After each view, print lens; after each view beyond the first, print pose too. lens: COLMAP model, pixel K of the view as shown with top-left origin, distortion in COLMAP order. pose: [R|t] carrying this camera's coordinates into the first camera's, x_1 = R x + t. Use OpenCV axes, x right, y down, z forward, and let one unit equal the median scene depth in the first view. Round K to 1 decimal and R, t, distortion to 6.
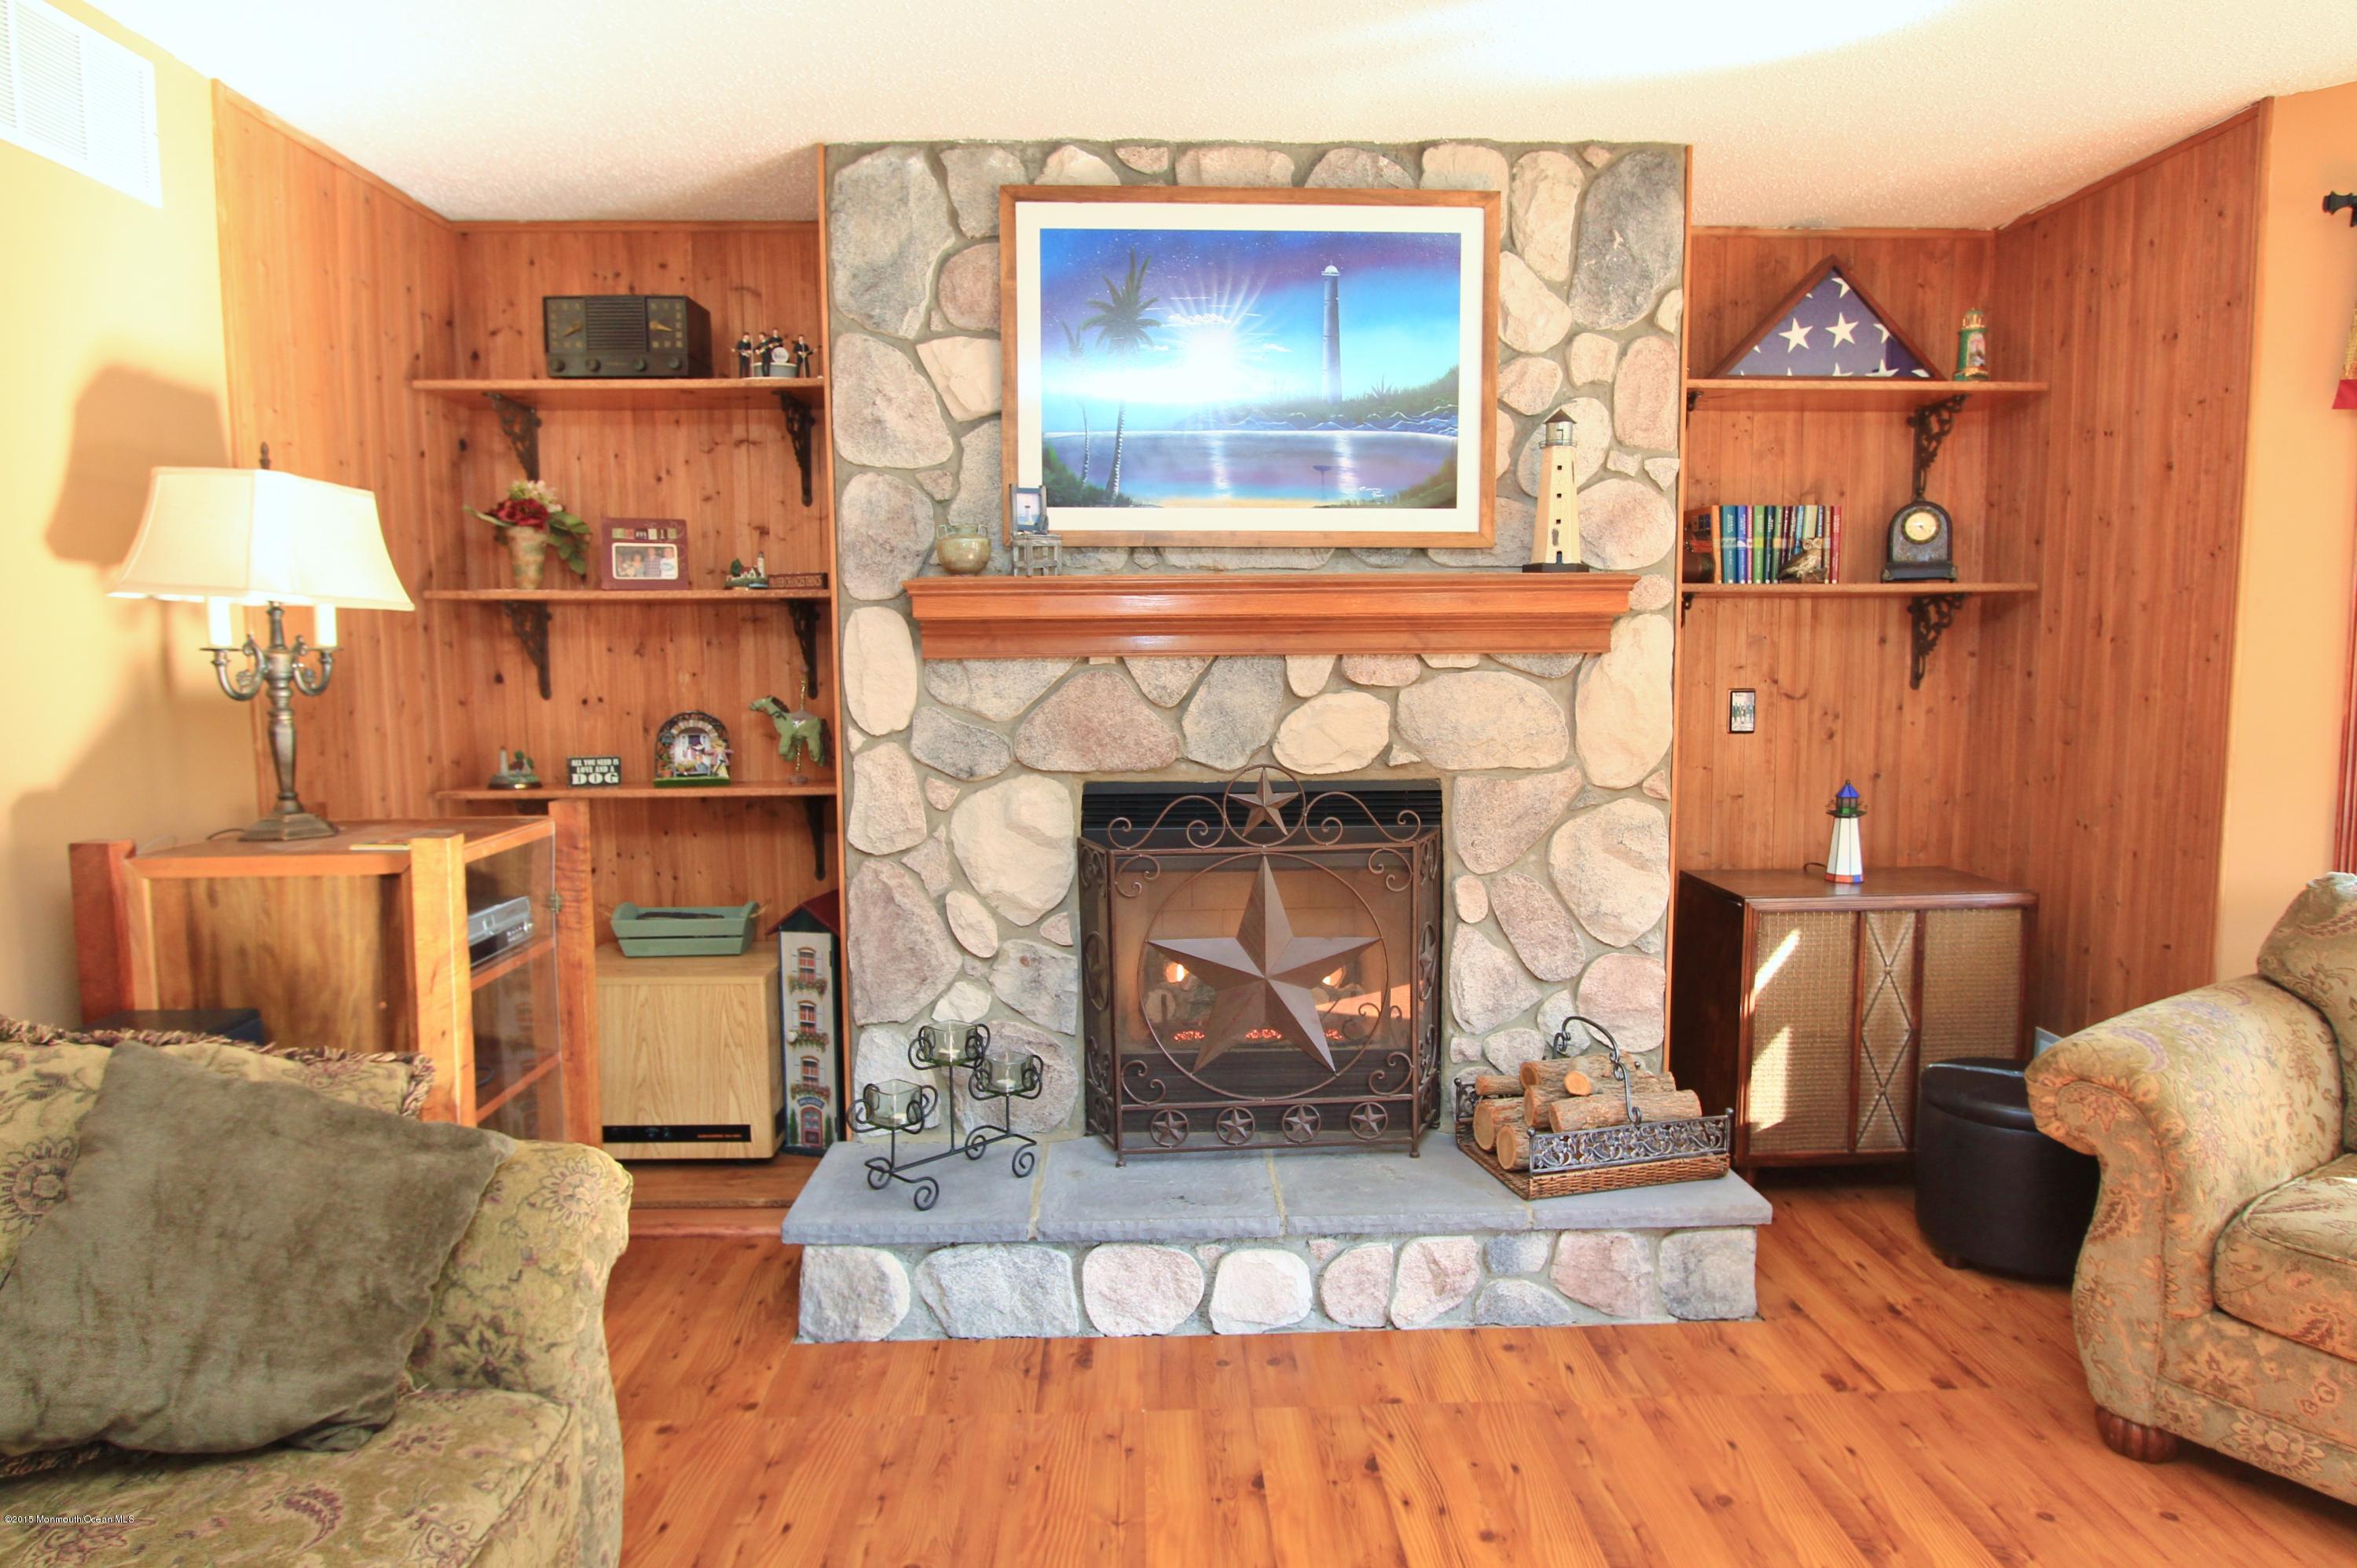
lens RADIAL K [[1422.7, 0, 1196.1], [0, 1422.7, 790.1], [0, 0, 1]] dist [-0.001539, 0.001990]
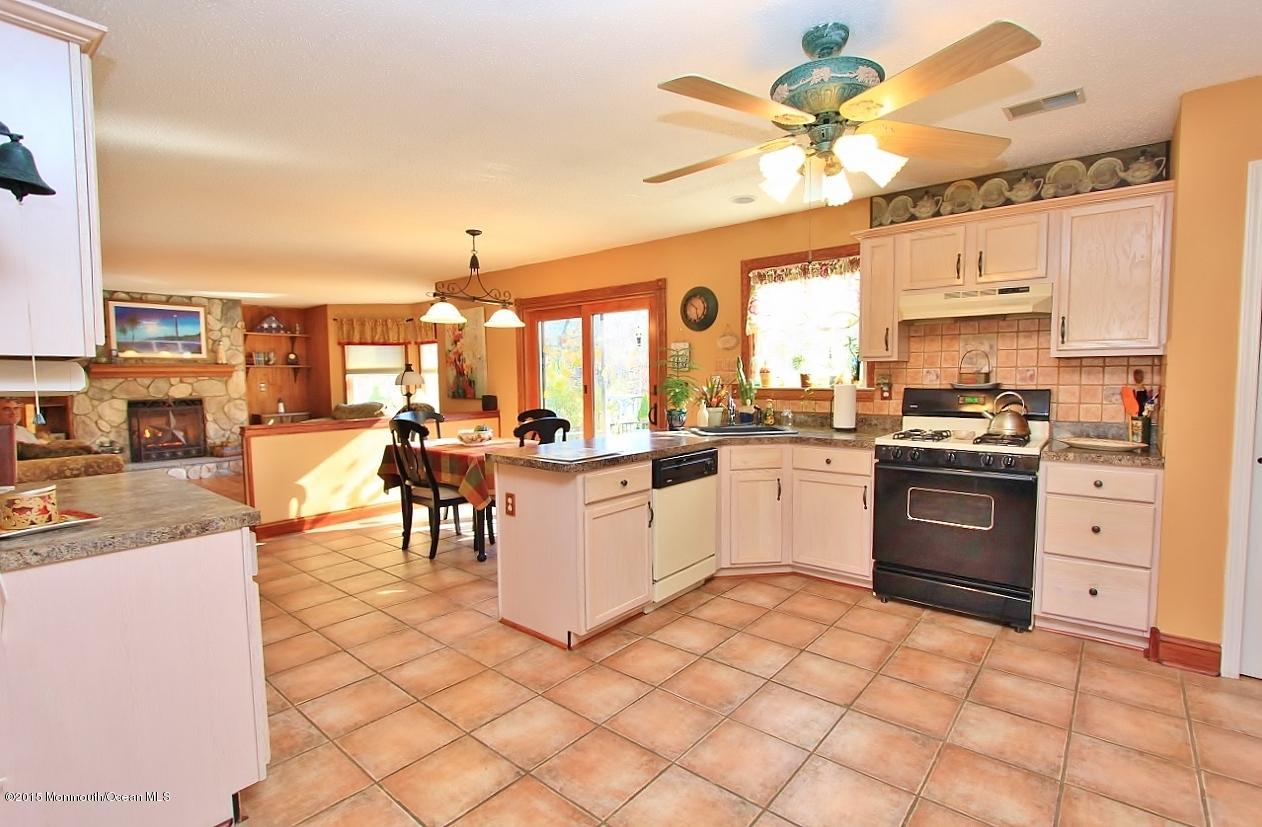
lens RADIAL K [[588.8, 0, 640.0], [0, 588.8, 415.5], [0, 0, 1]] dist [-0.010251, -0.001233]
pose [[0.663948, -0.054347, 0.745801, -0.476255], [0.078798, 0.996888, 0.002494, 0.218243], [-0.743615, 0.057111, 0.666164, -2.146889]]
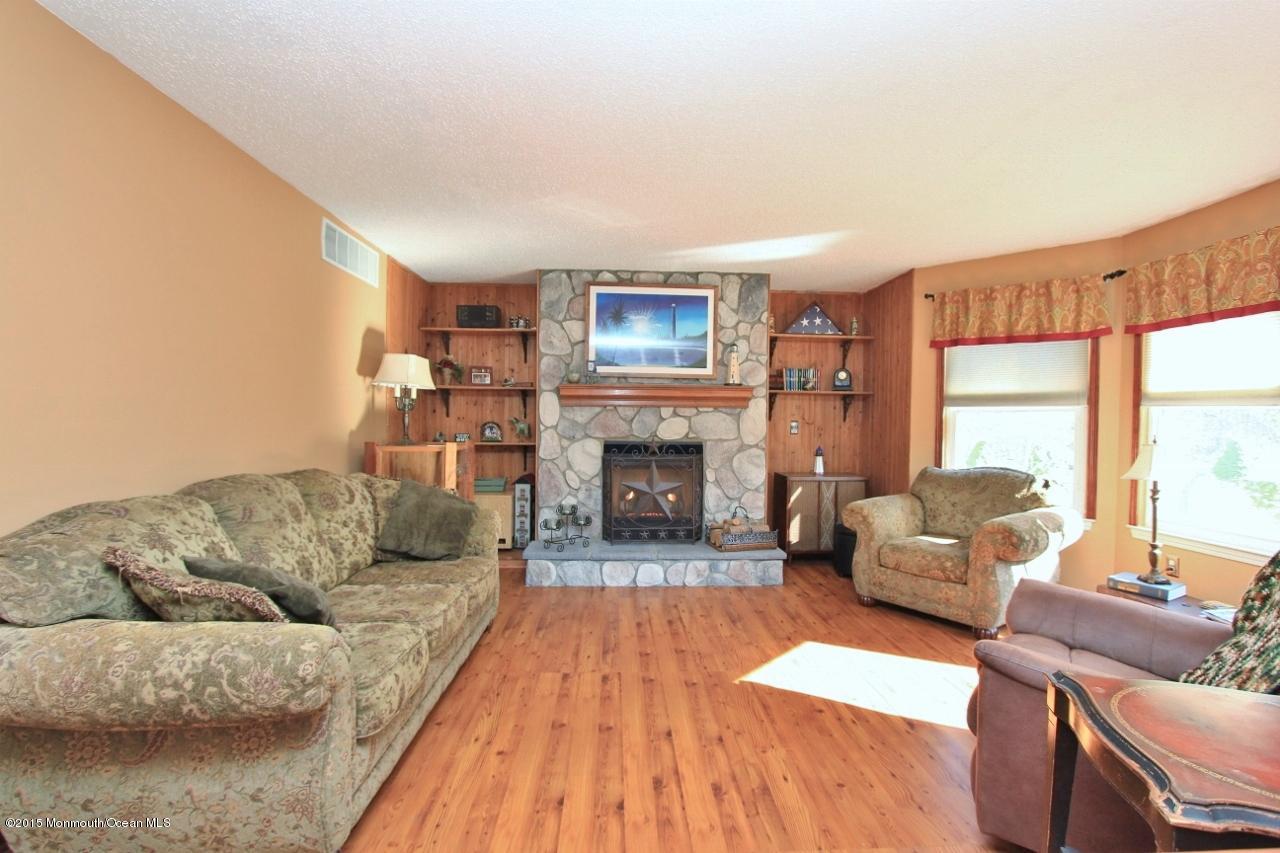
lens RADIAL K [[583.3, 0, 650.8], [0, 583.3, 431.5], [0, 0, 1]] dist [-0.002013, 0.000485]
pose [[0.999626, 0.017279, 0.021212, 0.007974], [-0.015567, 0.996801, -0.078398, 0.087560], [-0.022499, 0.078038, 0.996696, -0.499363]]
